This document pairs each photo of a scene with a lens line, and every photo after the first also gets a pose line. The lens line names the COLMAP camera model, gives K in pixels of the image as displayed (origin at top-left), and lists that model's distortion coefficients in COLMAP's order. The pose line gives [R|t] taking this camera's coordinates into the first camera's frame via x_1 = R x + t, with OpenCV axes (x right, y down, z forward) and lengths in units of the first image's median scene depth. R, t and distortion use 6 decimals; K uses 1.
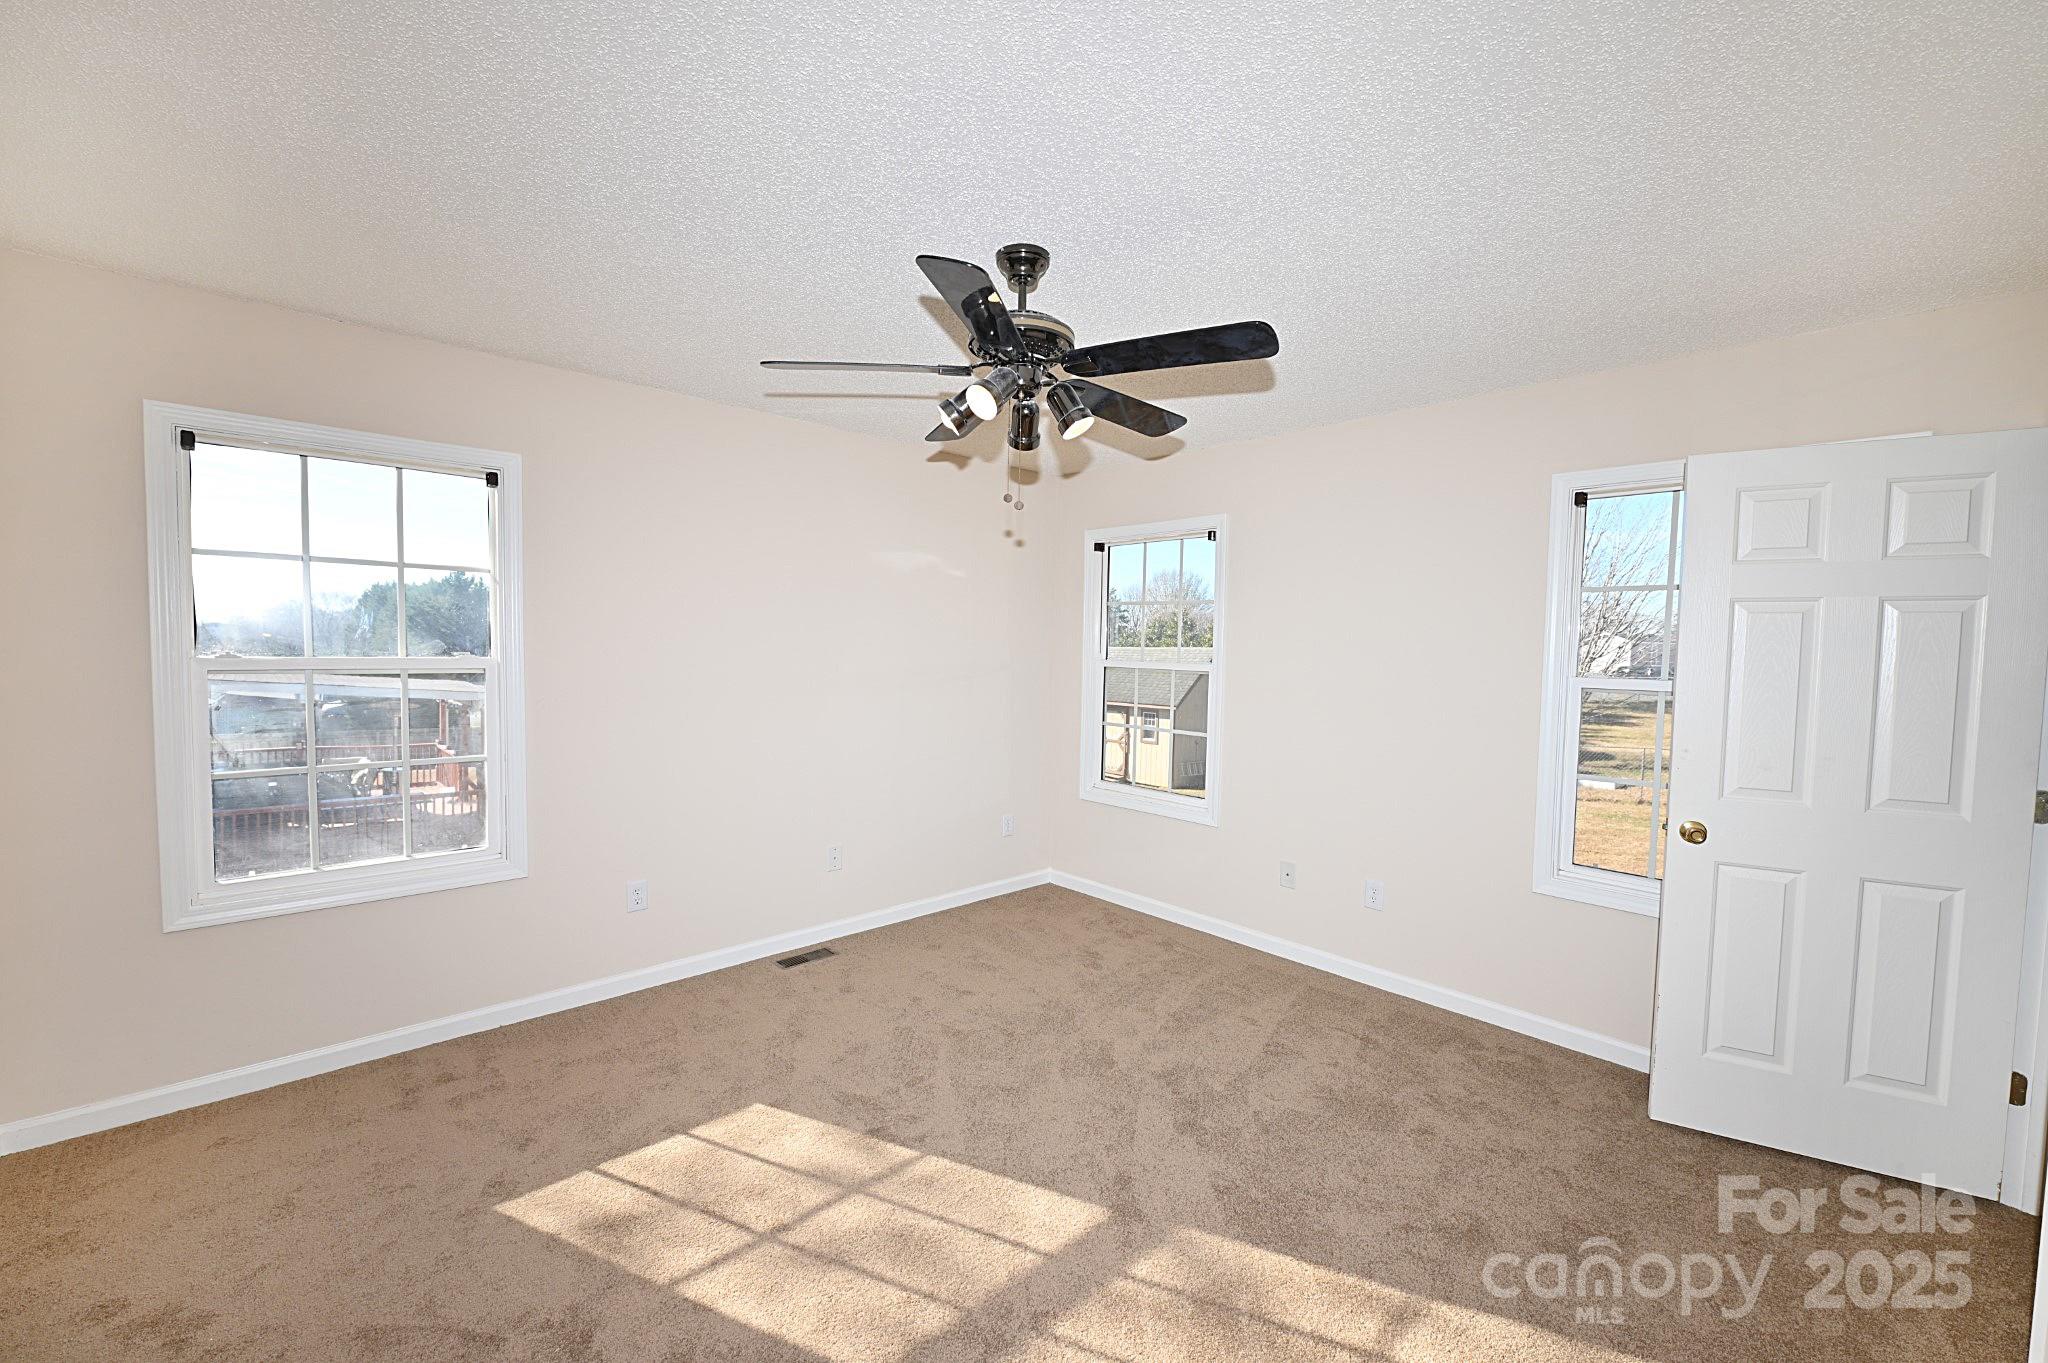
lens RADIAL K [[810.4, 0, 980.2], [0, 810.4, 664.5], [0, 0, 1]] dist [-0.008515, -0.000424]
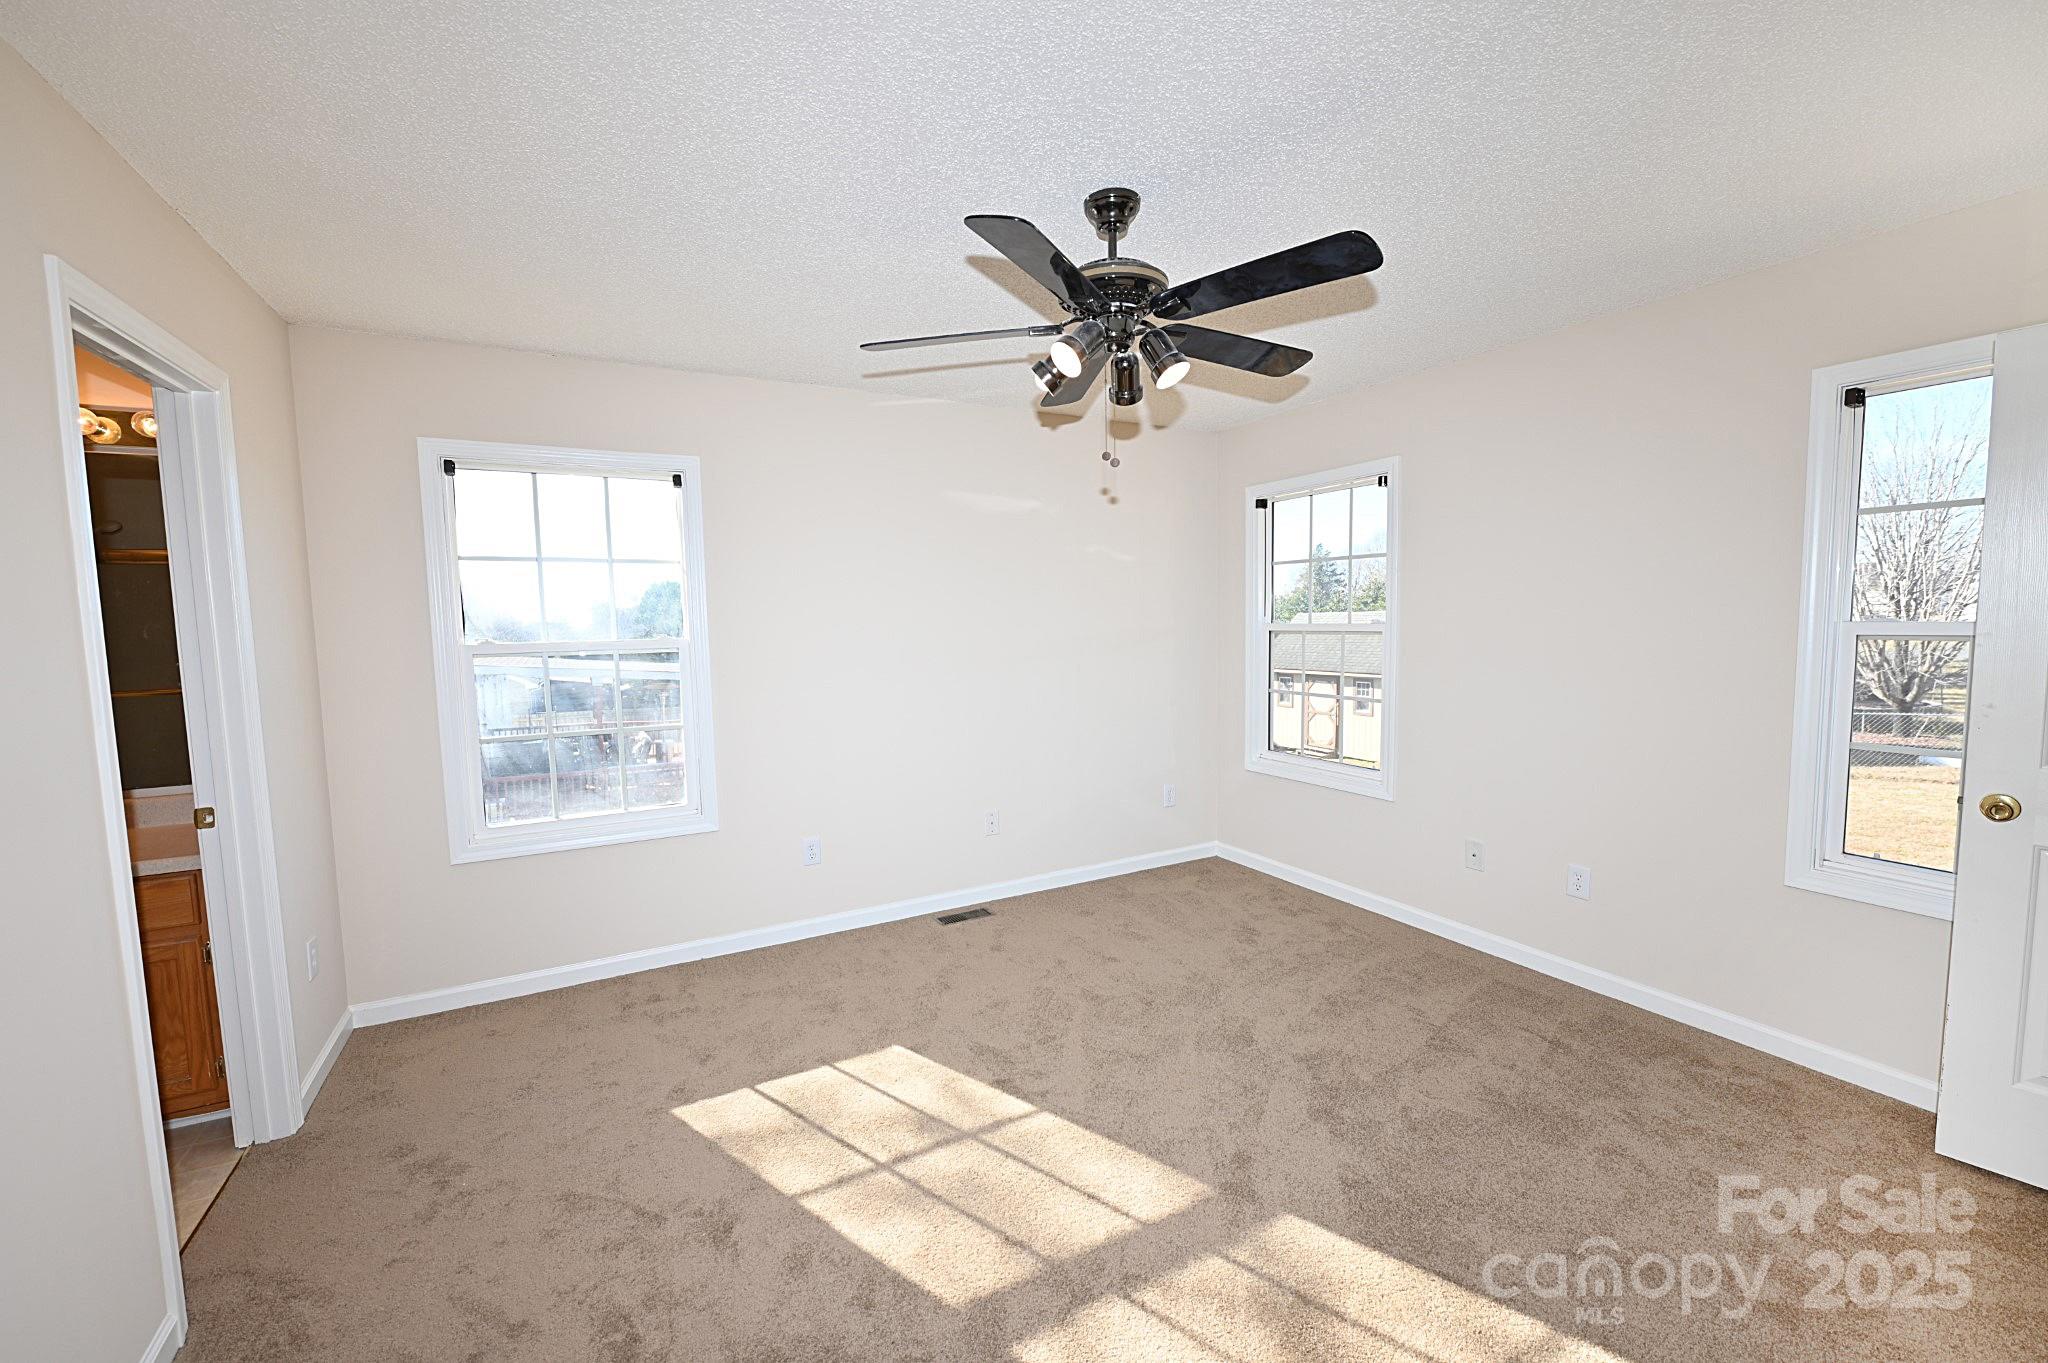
lens RADIAL K [[810.4, 0, 1042.9], [0, 810.4, 670.8], [0, 0, 1]] dist [-0.008515, -0.000424]
pose [[0.966749, -0.020392, -0.254911, 0.199949], [0.028423, 0.999208, 0.027861, 0.023210], [0.254141, -0.034180, 0.966563, 0.028955]]
